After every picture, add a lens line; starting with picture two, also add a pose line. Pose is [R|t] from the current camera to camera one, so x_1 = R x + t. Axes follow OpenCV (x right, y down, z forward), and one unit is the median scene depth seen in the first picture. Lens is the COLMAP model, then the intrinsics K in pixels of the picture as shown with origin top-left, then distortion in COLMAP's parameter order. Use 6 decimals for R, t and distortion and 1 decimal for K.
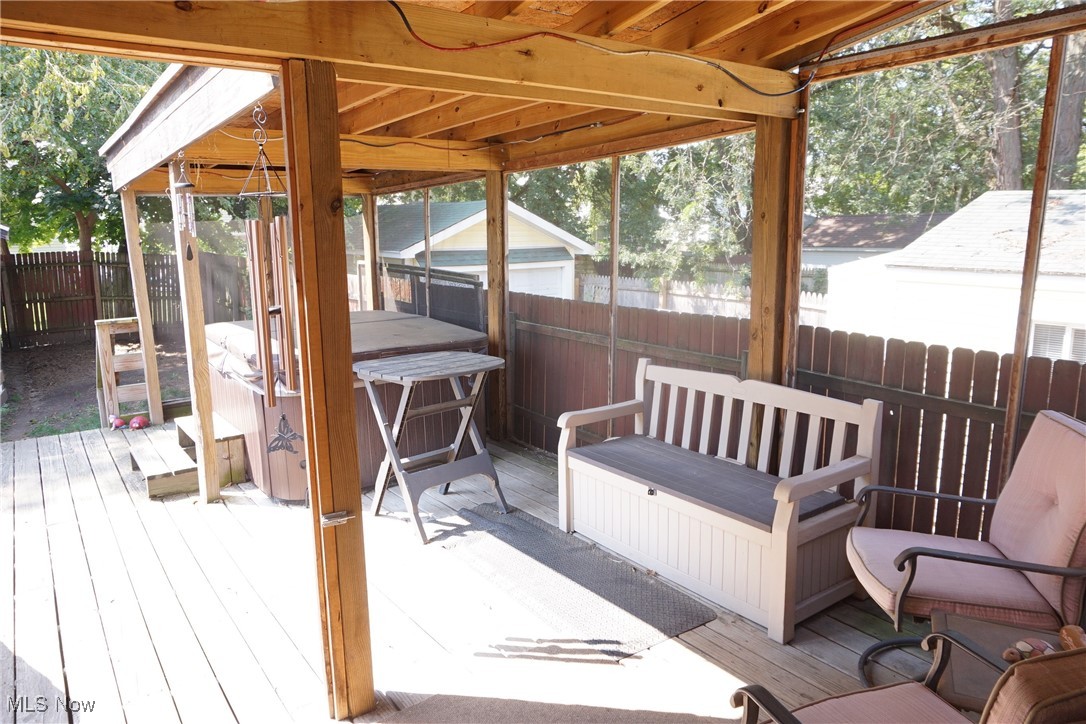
lens RADIAL K [[727.1, 0, 543.0], [0, 727.1, 362.0], [0, 0, 1]] dist [-0.051829, 0.035009]
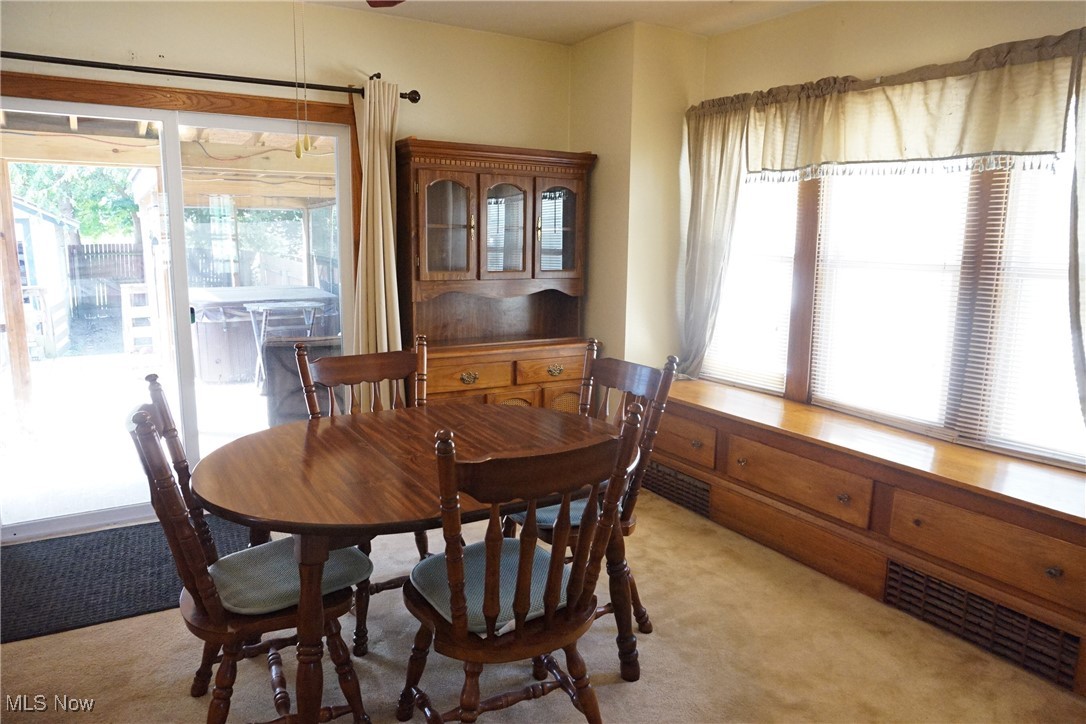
lens RADIAL K [[727.1, 0, 543.0], [0, 727.1, 362.0], [0, 0, 1]] dist [-0.051829, 0.035009]
pose [[0.996596, 0.039659, -0.072275, 0.345560], [-0.040476, 0.999132, -0.009879, 0.073847], [0.071820, 0.012771, 0.997336, -0.414636]]
